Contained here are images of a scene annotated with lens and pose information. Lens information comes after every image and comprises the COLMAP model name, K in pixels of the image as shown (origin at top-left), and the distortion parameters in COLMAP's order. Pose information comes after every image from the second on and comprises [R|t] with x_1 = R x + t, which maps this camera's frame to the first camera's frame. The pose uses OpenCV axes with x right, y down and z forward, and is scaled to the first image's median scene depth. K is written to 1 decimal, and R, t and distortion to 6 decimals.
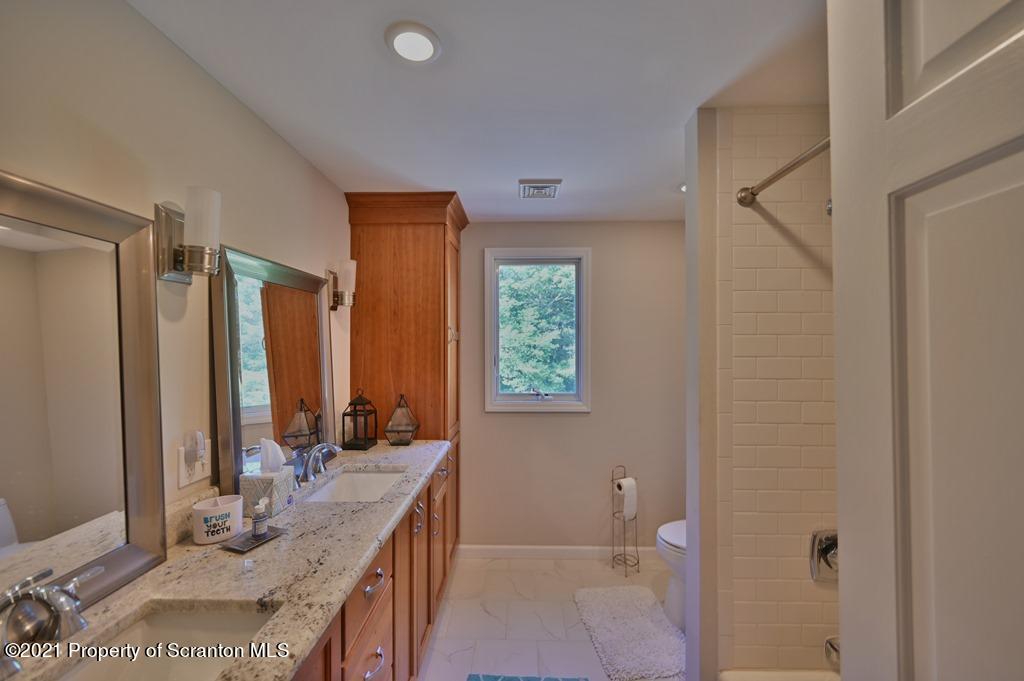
lens RADIAL K [[400.8, 0, 513.1], [0, 400.8, 344.1], [0, 0, 1]] dist [-0.001866, 0.000047]
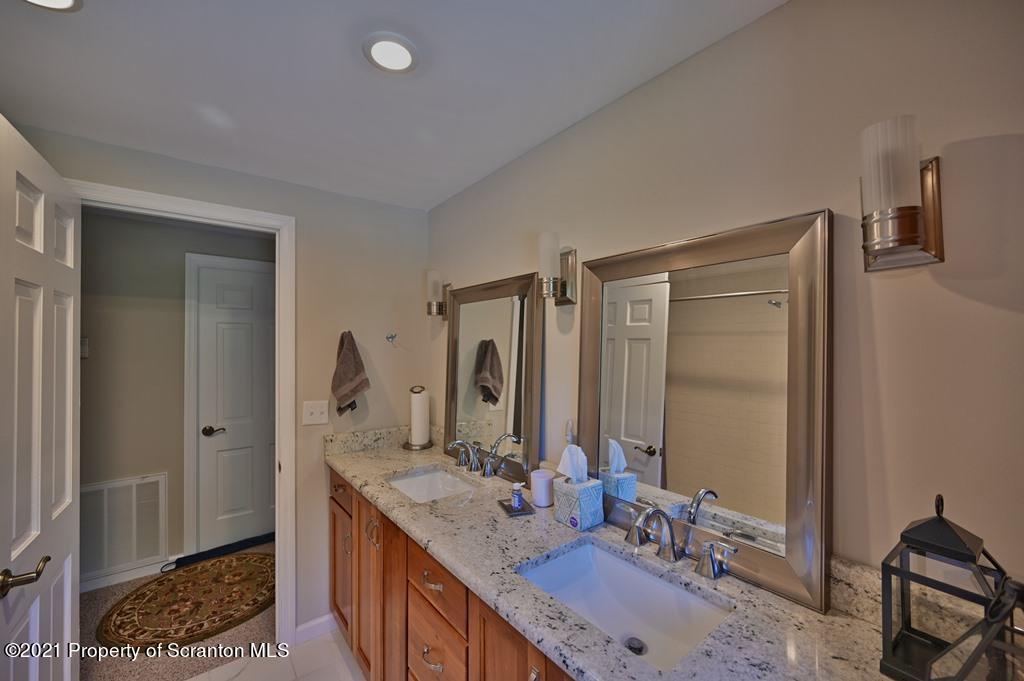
lens RADIAL K [[400.8, 0, 513.1], [0, 400.8, 344.1], [0, 0, 1]] dist [-0.001866, 0.000047]
pose [[-0.775939, 0.001669, -0.630805, 0.148978], [0.010430, 0.999894, -0.010185, -0.010400], [0.630721, -0.014483, -0.775874, 1.952943]]
